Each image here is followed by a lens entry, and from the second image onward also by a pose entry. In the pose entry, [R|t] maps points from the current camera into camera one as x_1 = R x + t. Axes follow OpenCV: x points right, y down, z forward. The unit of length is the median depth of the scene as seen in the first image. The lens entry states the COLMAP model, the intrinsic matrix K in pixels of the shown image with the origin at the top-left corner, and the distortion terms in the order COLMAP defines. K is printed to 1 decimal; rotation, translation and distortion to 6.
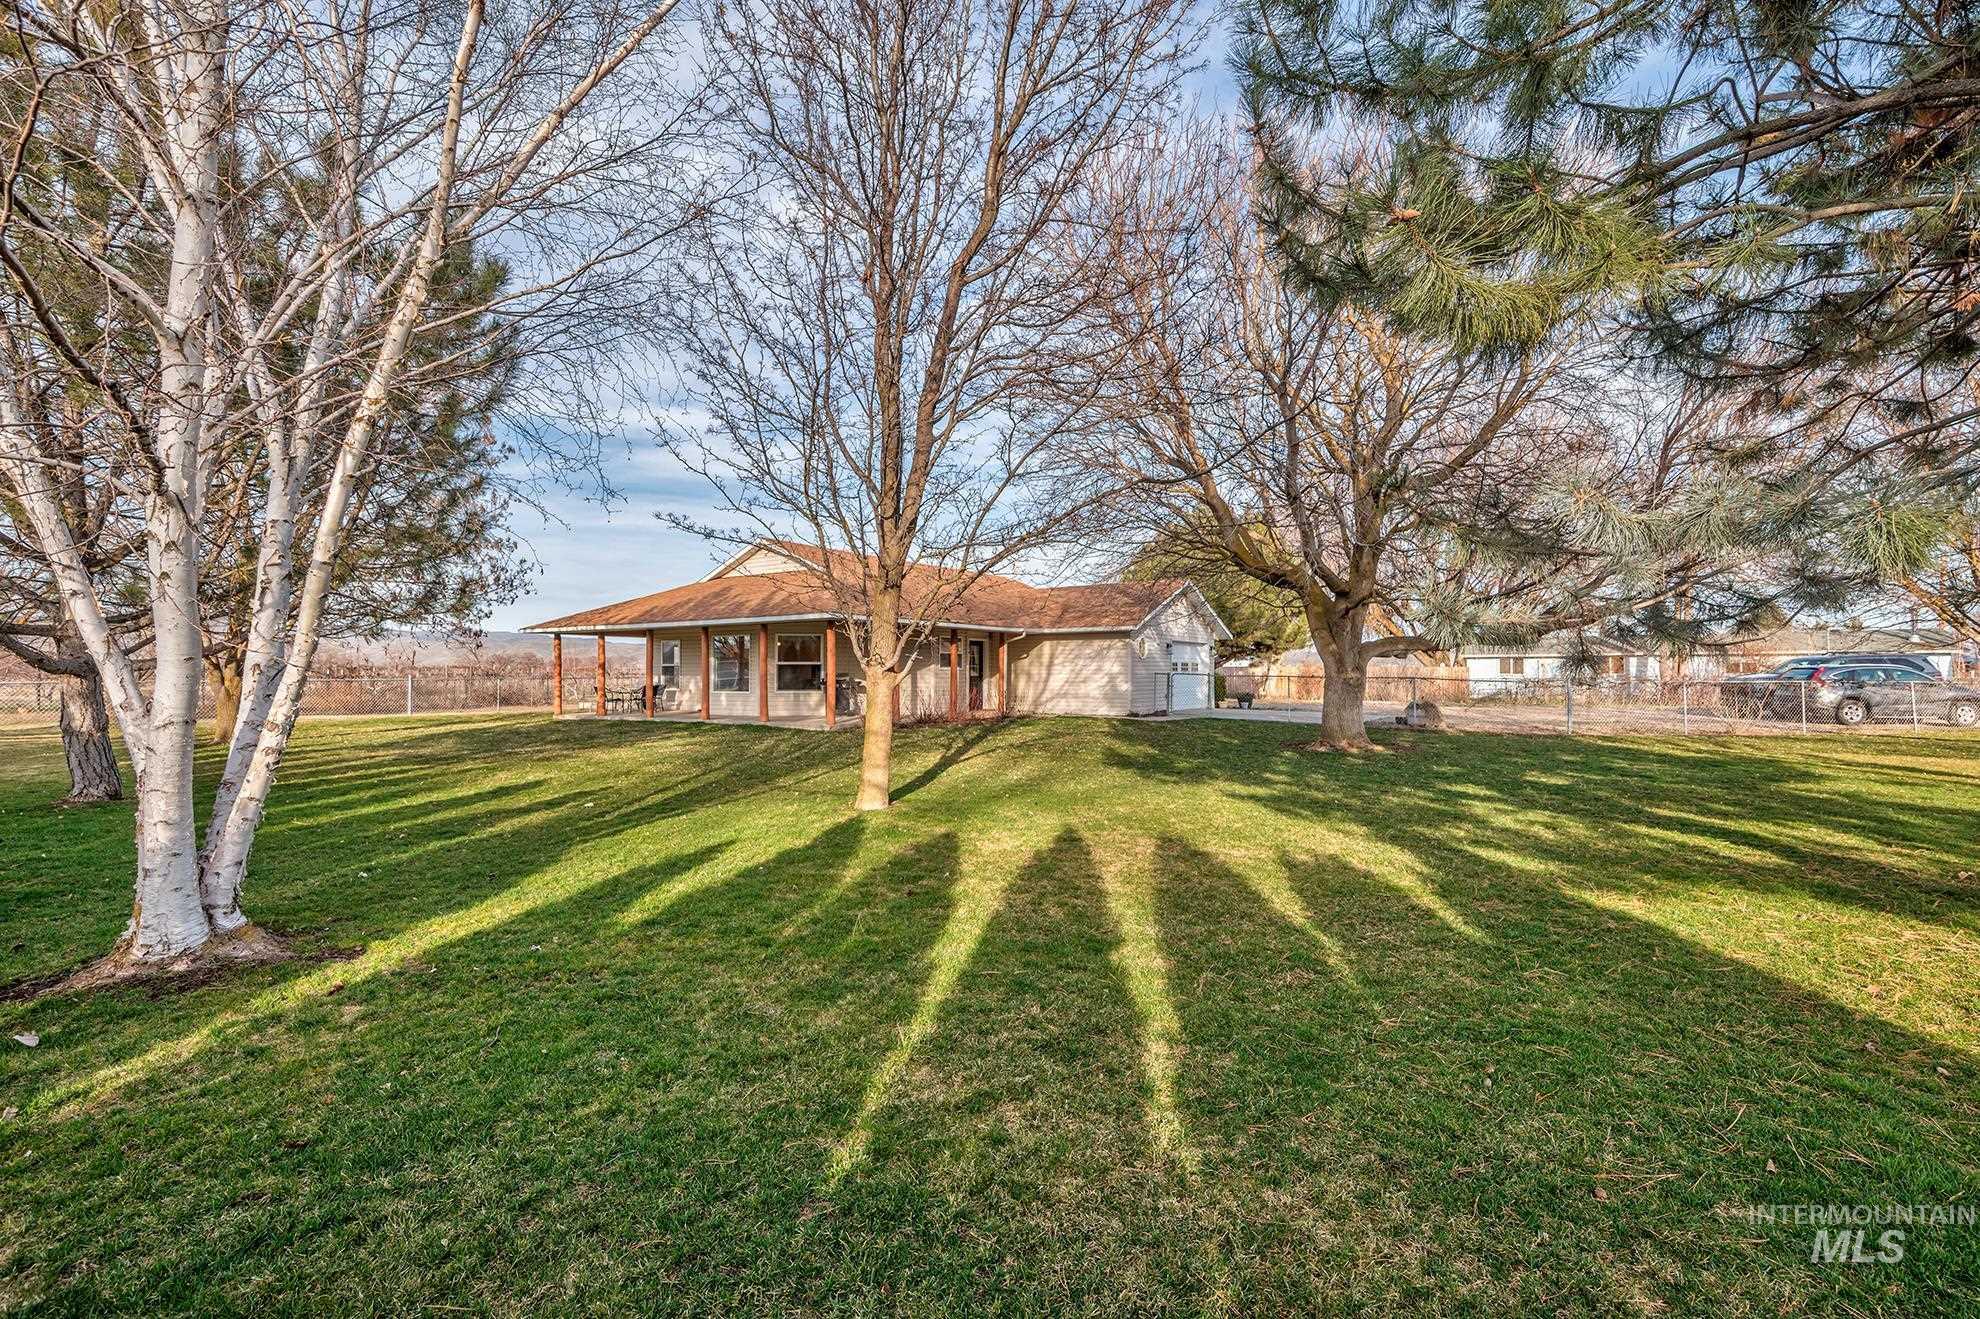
lens RADIAL K [[964.9, 0, 988.2], [0, 964.9, 659.6], [0, 0, 1]] dist [-0.017952, -0.000819]
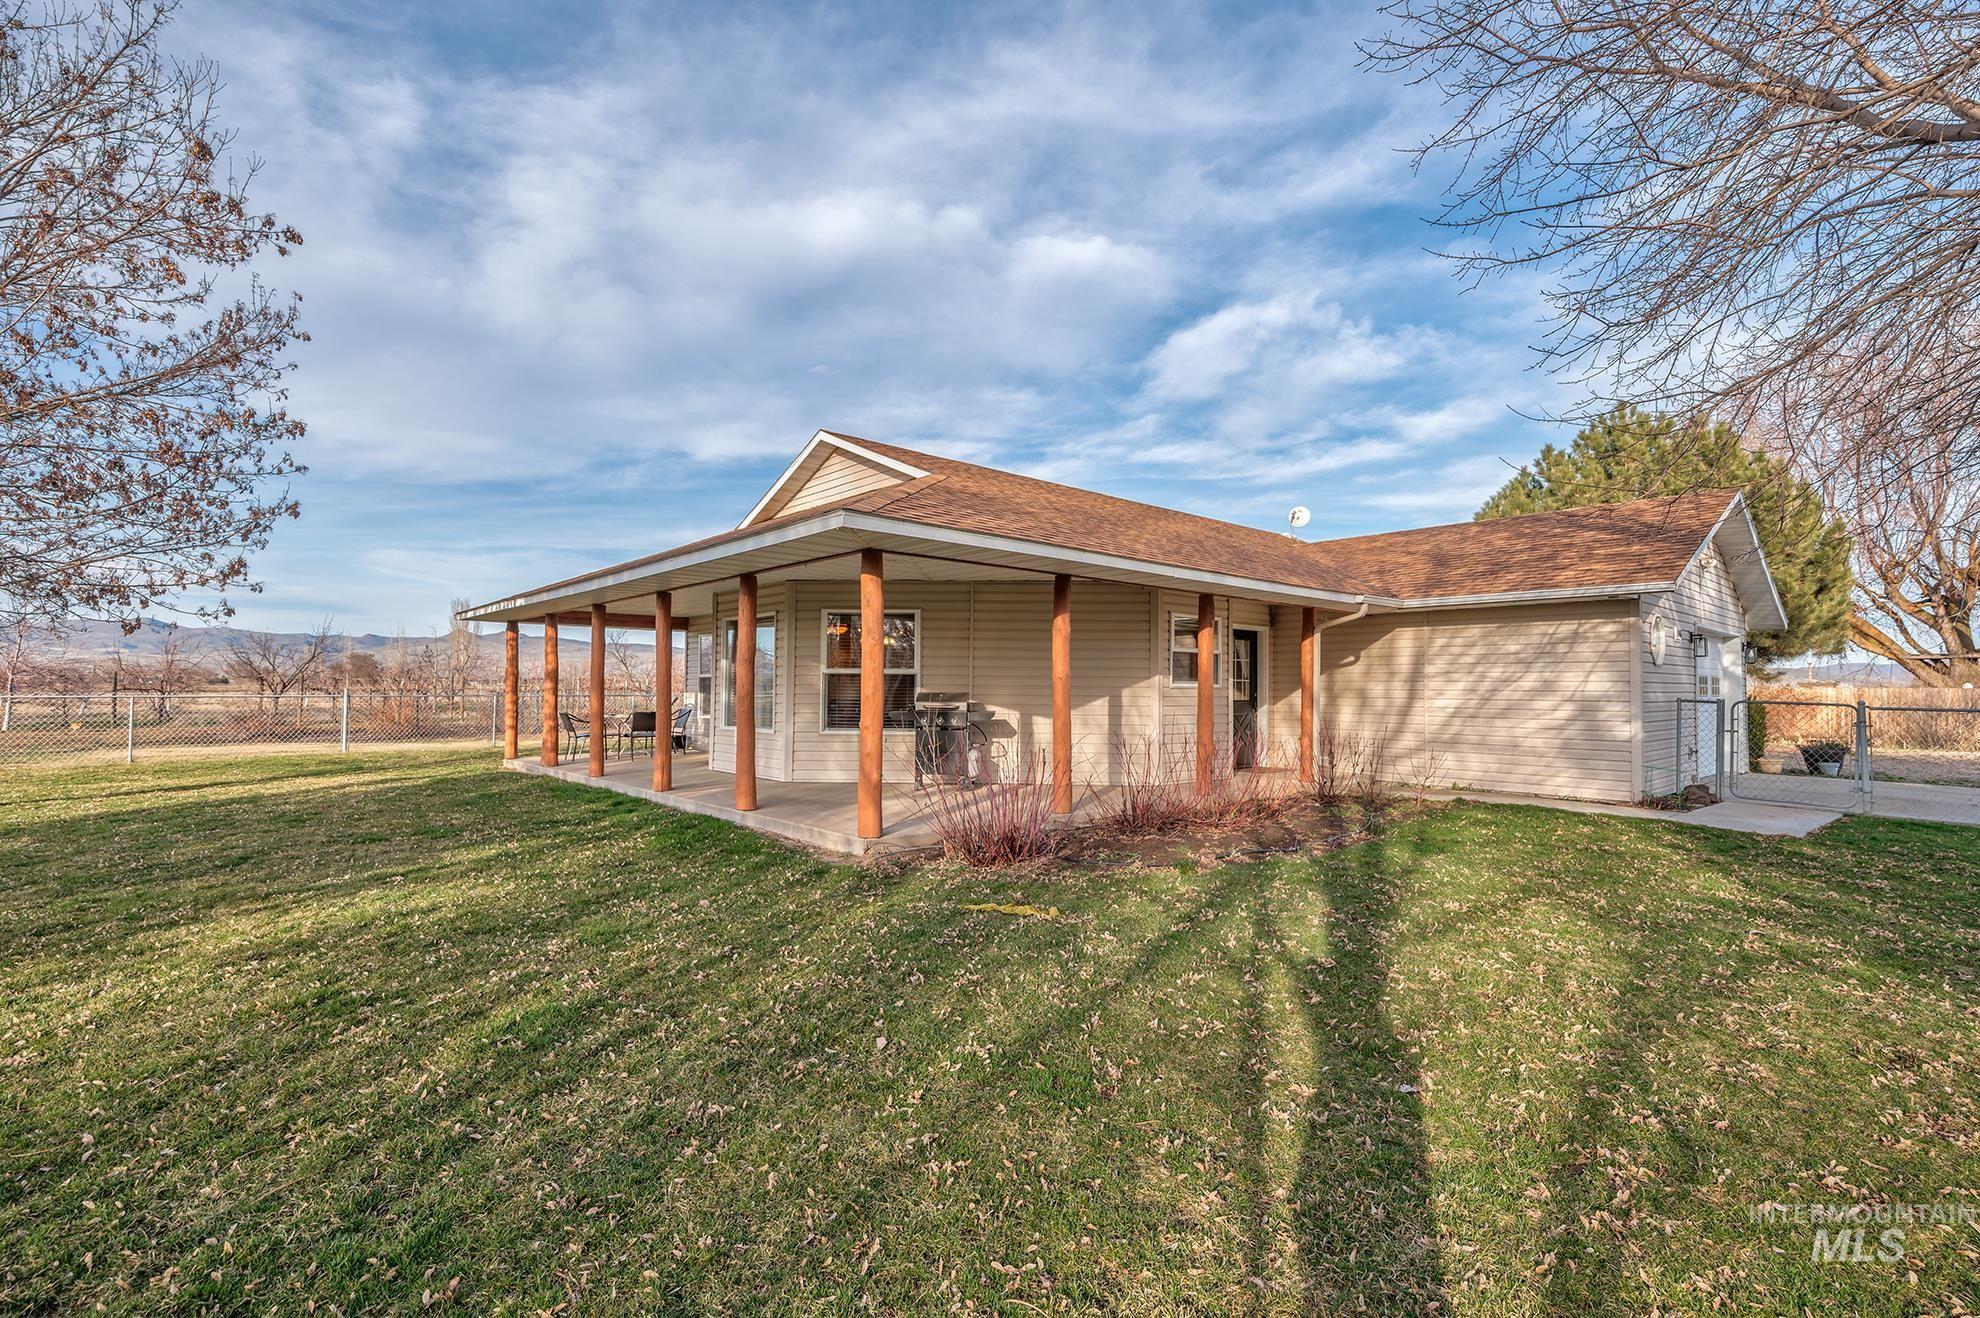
lens RADIAL K [[964.9, 0, 964.5], [0, 964.9, 673.3], [0, 0, 1]] dist [-0.017952, -0.000819]
pose [[0.967063, 0.004827, -0.254492, -0.028445], [-0.005145, 0.999987, -0.000581, 0.004957], [0.254486, 0.001871, 0.967075, 0.500681]]
